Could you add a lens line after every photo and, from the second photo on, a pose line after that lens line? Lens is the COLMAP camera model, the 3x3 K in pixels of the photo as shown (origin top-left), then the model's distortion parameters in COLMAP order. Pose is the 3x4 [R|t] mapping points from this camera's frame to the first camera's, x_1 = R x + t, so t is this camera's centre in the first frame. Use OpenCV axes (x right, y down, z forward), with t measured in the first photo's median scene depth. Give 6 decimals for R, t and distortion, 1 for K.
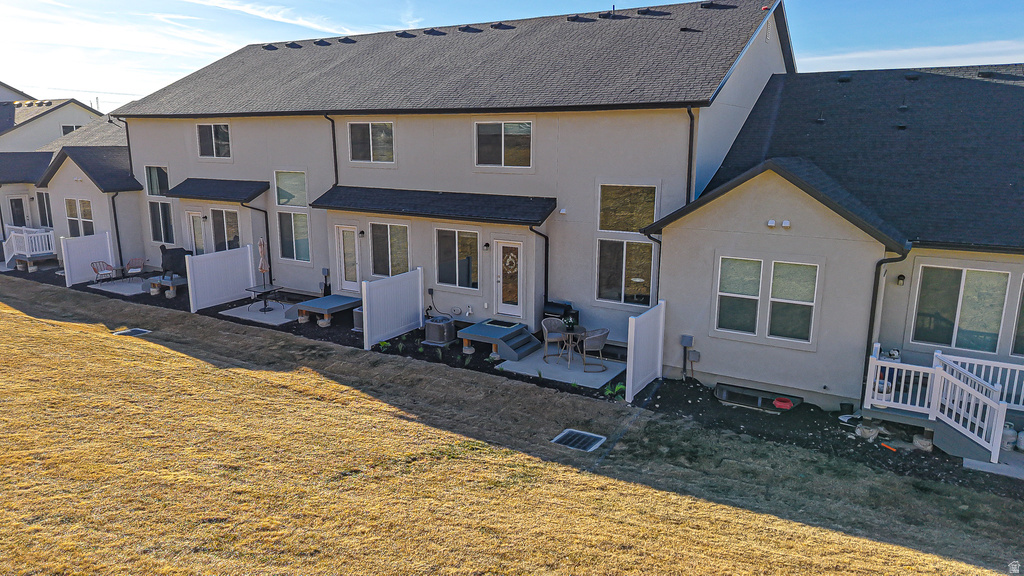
lens RADIAL K [[687.5, 0, 510.0], [0, 687.5, 292.3], [0, 0, 1]] dist [0.022931, -0.024827]
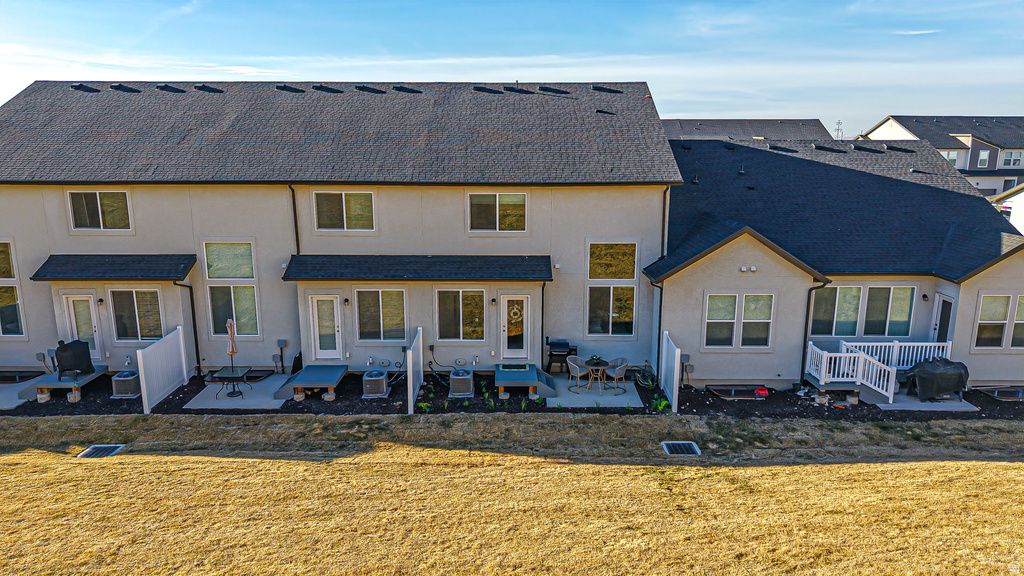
lens RADIAL K [[687.5, 0, 515.0], [0, 687.5, 283.9], [0, 0, 1]] dist [0.022931, -0.024827]
pose [[0.855764, -0.111781, 0.505146, -0.598333], [0.115322, 0.993029, 0.024375, -0.125327], [-0.504350, 0.037396, 0.862689, -0.000207]]
